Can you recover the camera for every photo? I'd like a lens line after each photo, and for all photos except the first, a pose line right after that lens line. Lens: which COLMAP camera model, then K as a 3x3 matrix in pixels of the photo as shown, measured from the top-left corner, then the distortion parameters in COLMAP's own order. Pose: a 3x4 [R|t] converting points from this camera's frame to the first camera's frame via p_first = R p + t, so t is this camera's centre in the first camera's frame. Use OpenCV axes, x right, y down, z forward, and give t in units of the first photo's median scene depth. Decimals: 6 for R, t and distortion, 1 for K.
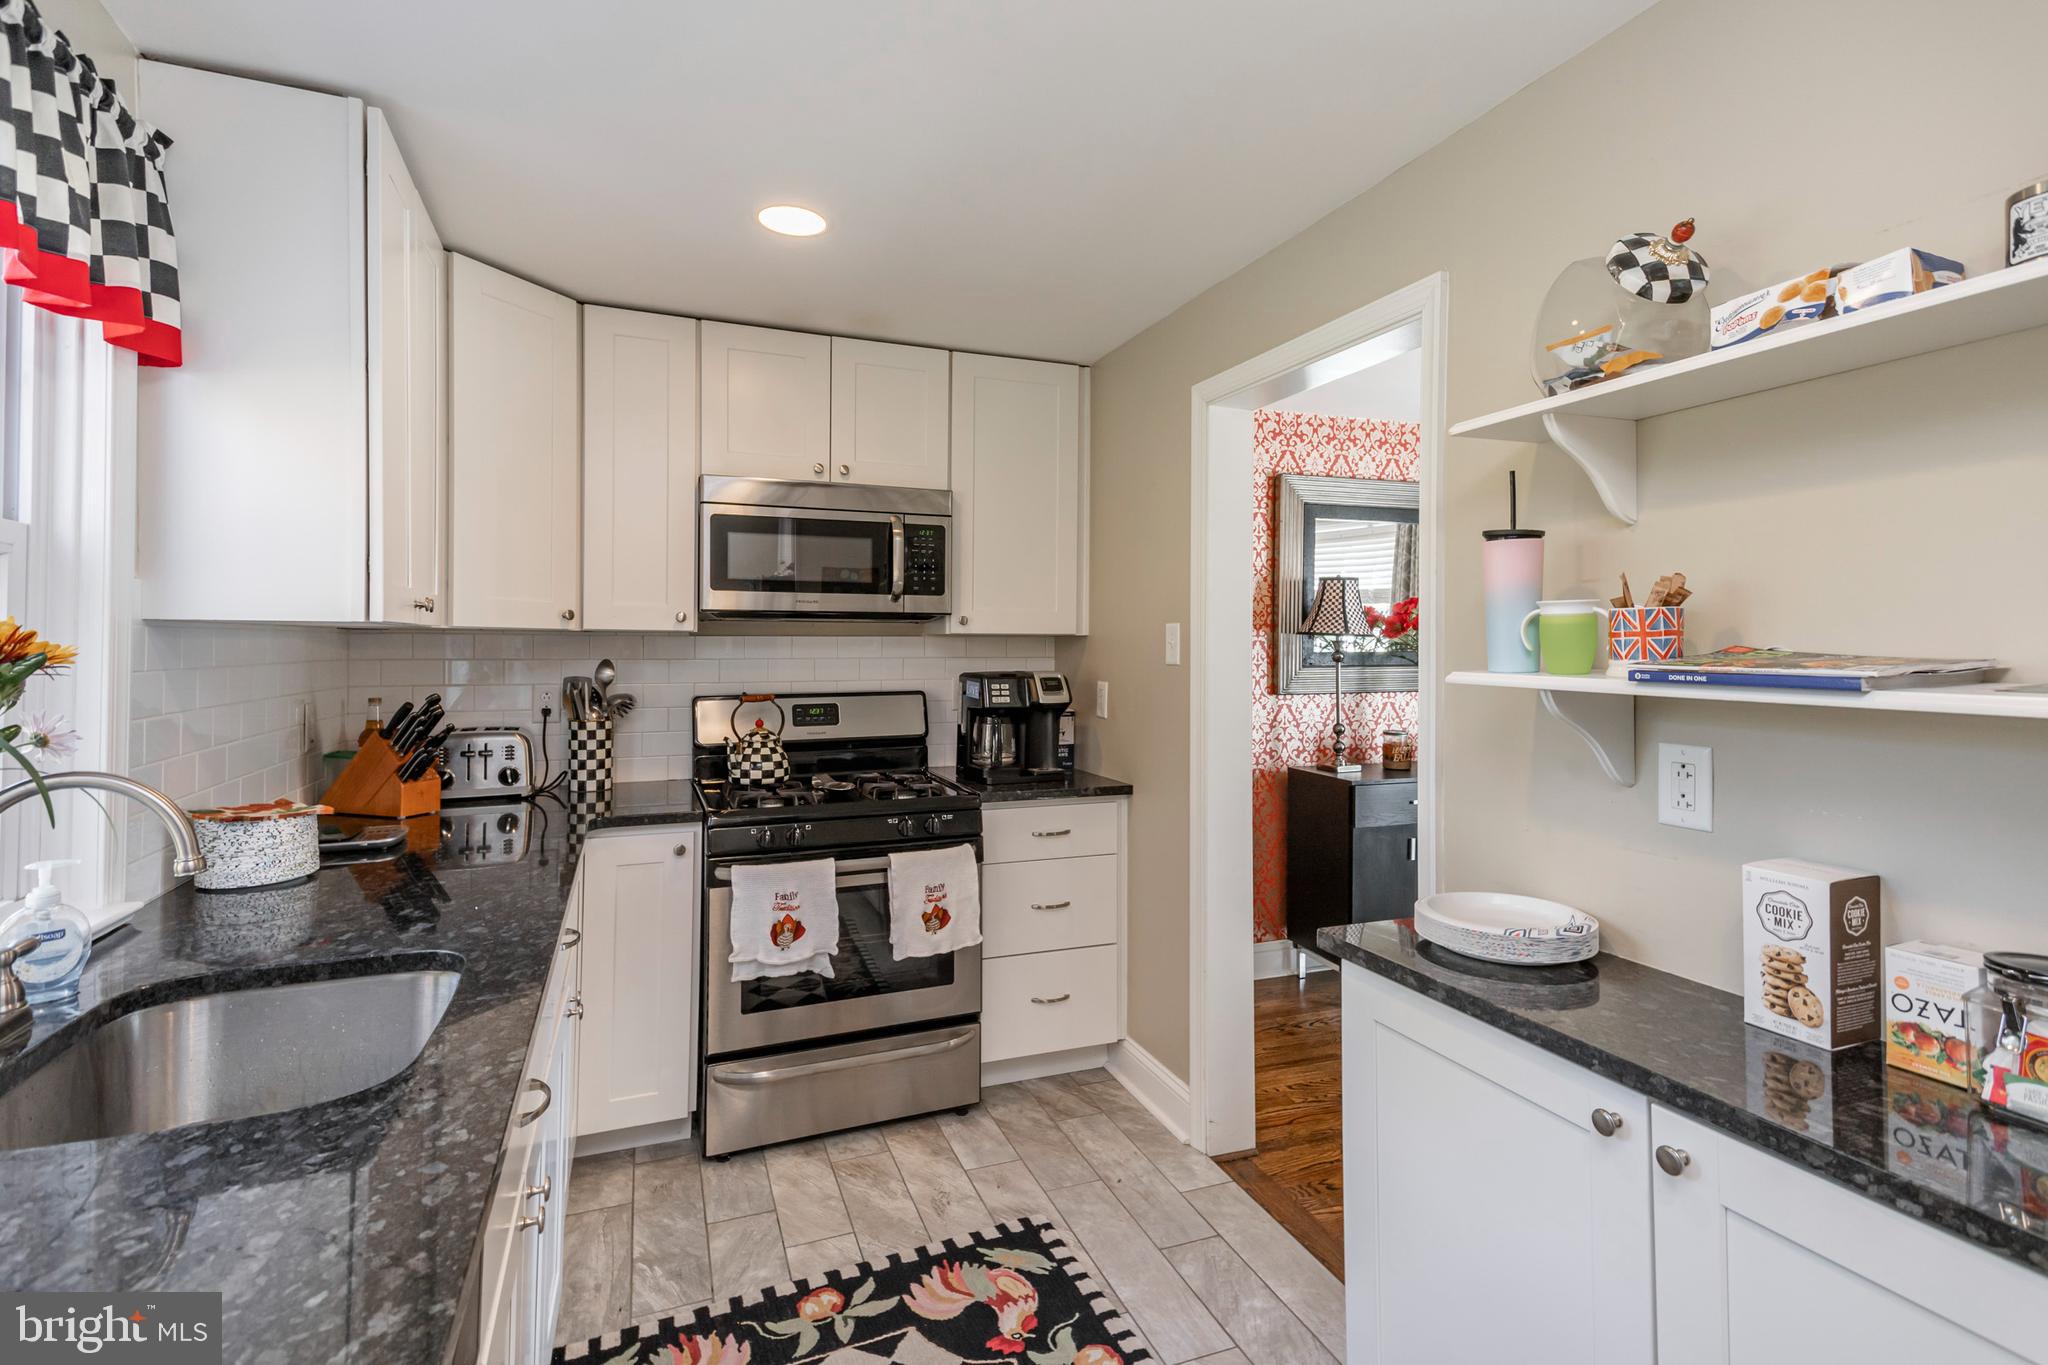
lens RADIAL K [[969.6, 0, 1029.5], [0, 969.6, 642.2], [0, 0, 1]] dist [0.049747, -0.013663]
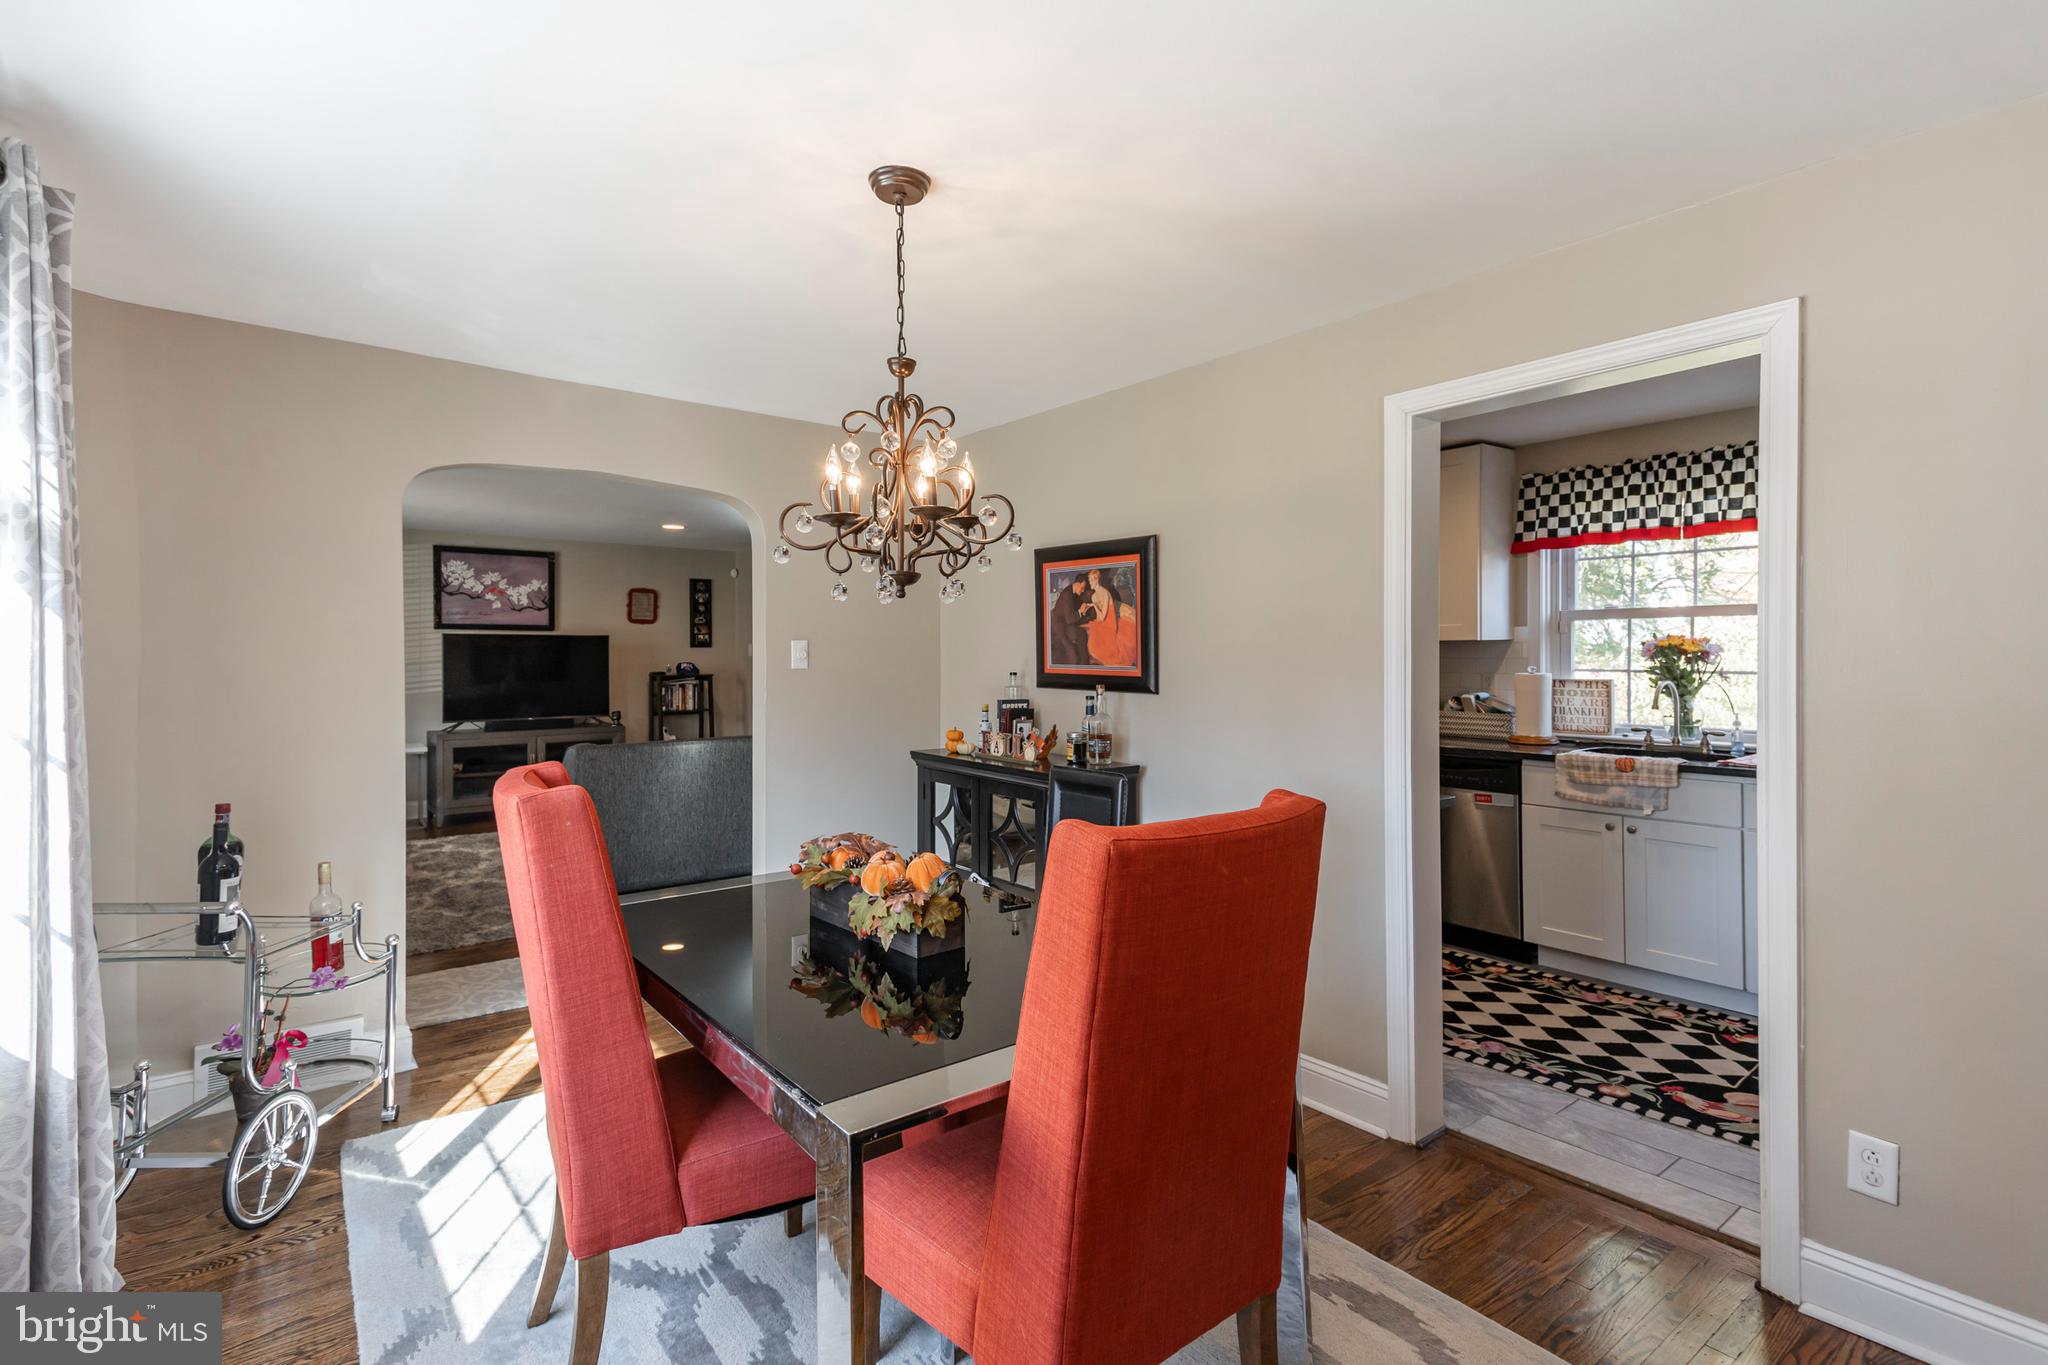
lens RADIAL K [[969.6, 0, 1012.4], [0, 969.6, 678.2], [0, 0, 1]] dist [0.049747, -0.013663]
pose [[-0.964523, 0.003524, -0.263976, 1.042845], [-0.001668, 0.999810, 0.019440, 0.022784], [0.263995, 0.019191, -0.964333, 1.664245]]
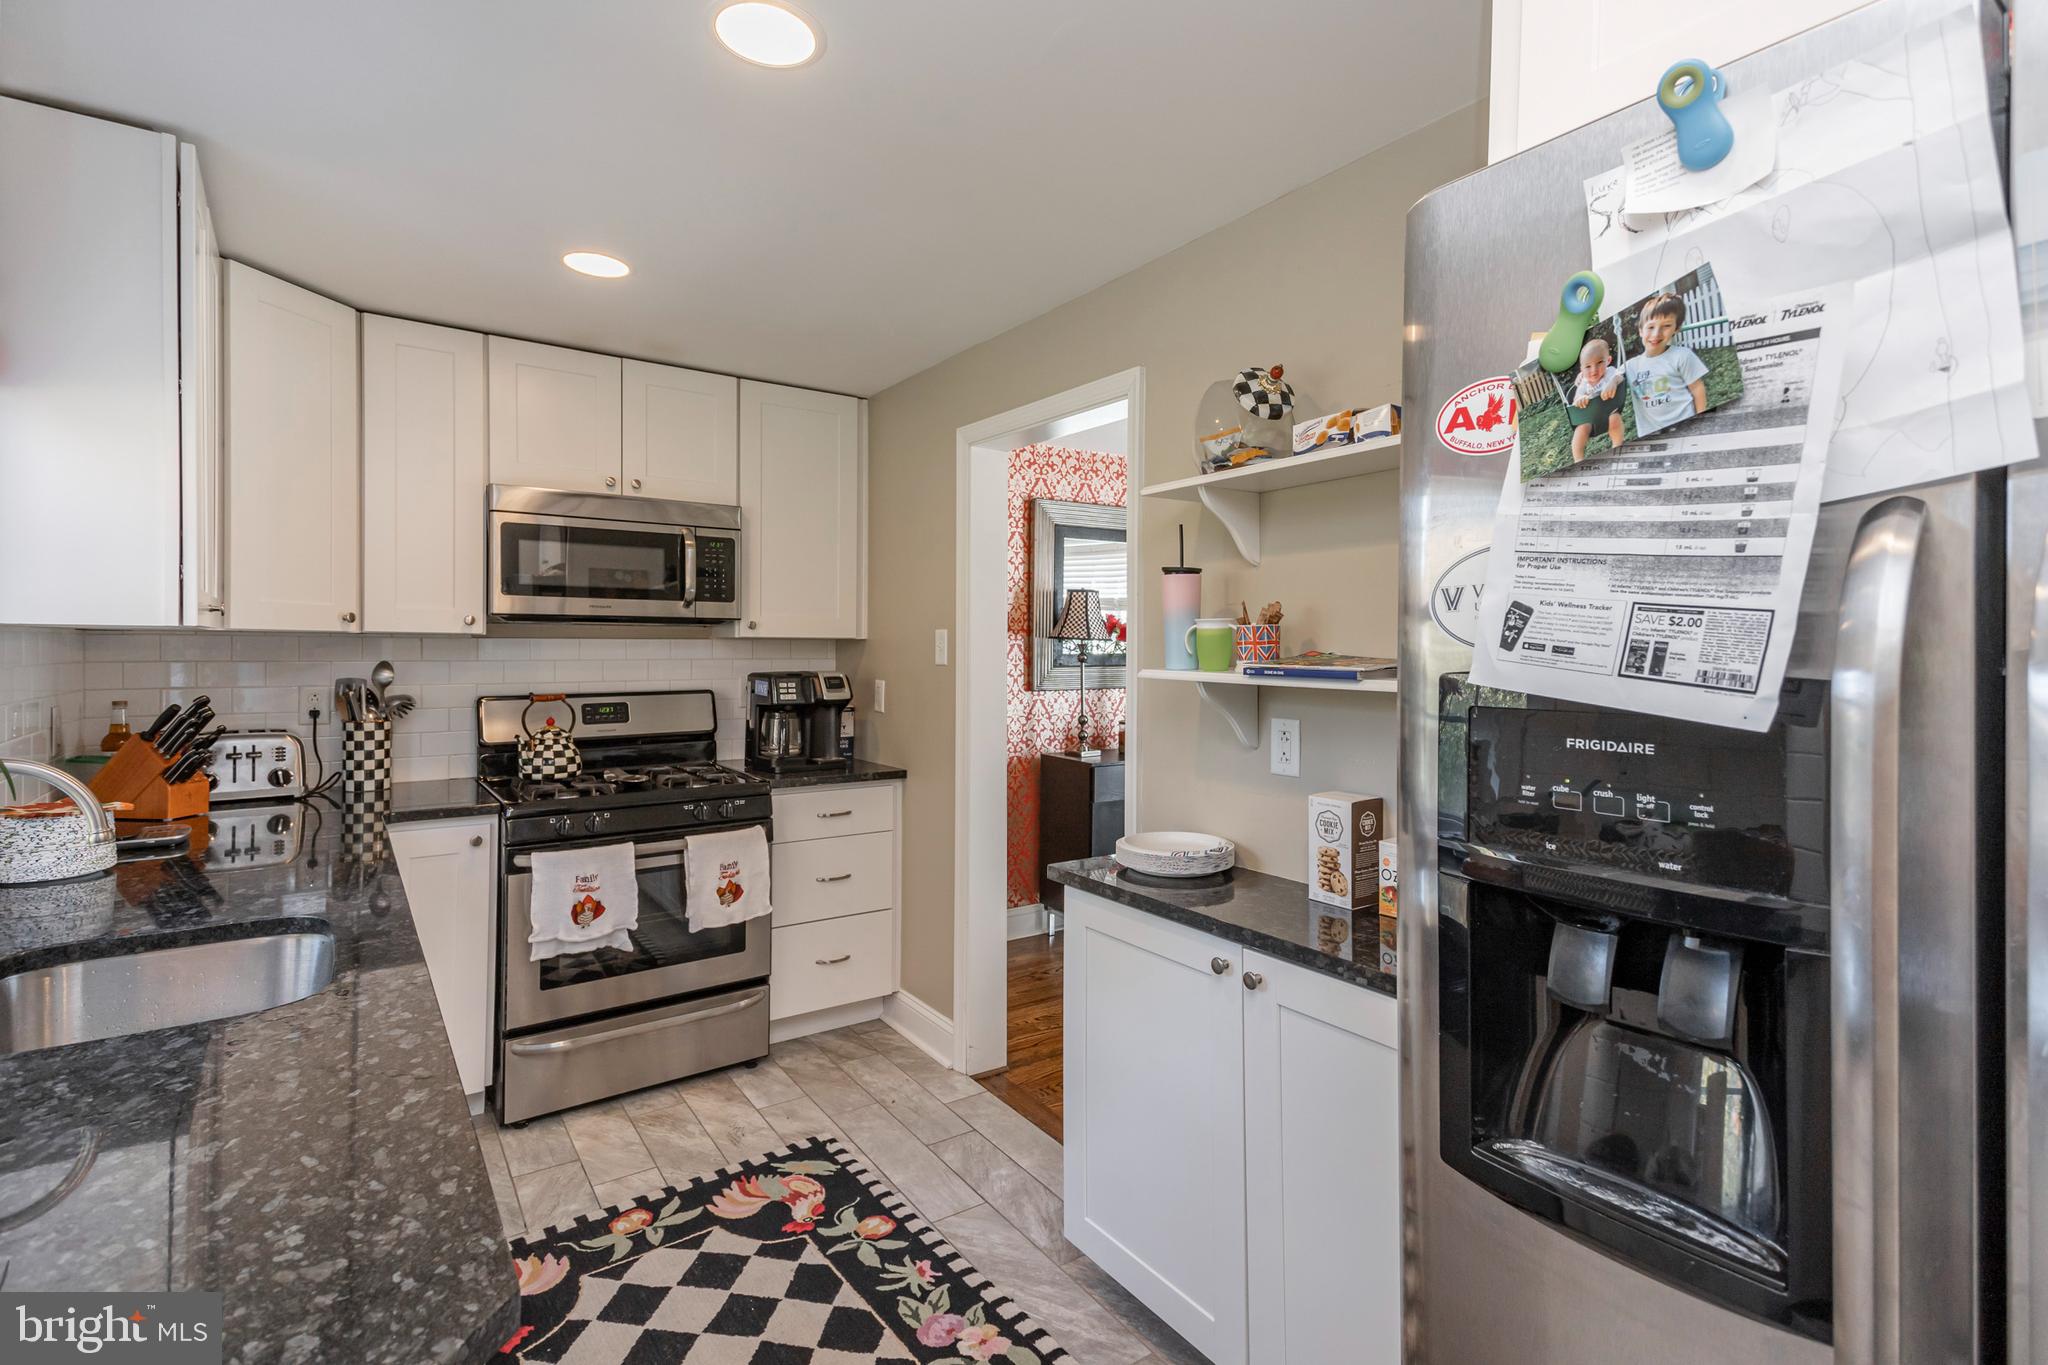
lens RADIAL K [[969.6, 0, 1029.8], [0, 969.6, 656.4], [0, 0, 1]] dist [0.049747, -0.013663]
pose [[0.972748, -0.000790, 0.231864, -0.020743], [-0.002451, 0.999903, 0.013692, -0.003781], [-0.231852, -0.013887, 0.972652, -0.170950]]
